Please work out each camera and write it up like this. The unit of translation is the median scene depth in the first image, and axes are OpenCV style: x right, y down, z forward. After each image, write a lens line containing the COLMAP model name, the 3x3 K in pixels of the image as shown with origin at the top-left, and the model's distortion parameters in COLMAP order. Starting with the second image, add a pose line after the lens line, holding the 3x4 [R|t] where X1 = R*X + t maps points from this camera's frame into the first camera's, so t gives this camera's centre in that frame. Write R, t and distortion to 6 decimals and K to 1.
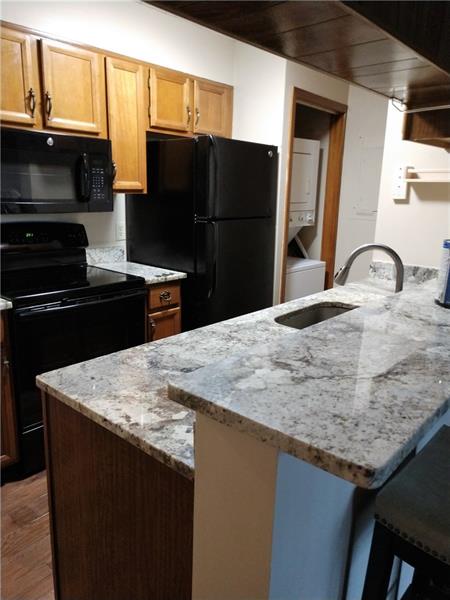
lens RADIAL K [[457.1, 0, 225.8], [0, 457.1, 300.7], [0, 0, 1]] dist [0.014552, 0.011556]
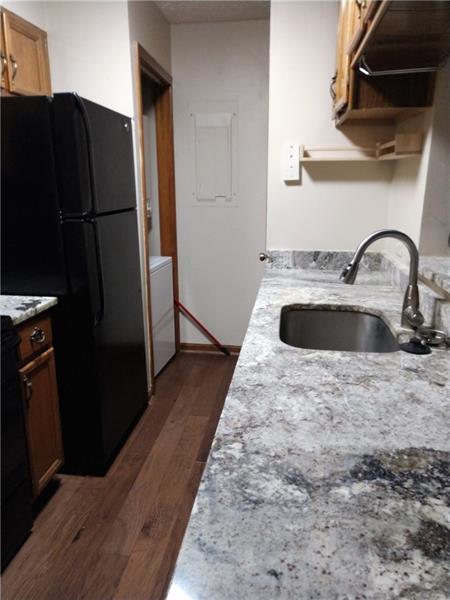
lens RADIAL K [[457.1, 0, 223.5], [0, 457.1, 299.2], [0, 0, 1]] dist [0.014552, 0.011556]
pose [[0.836042, -0.163288, 0.523804, -0.258123], [0.153524, 0.986174, 0.062385, -0.066295], [-0.526749, 0.028260, 0.849551, 0.308451]]
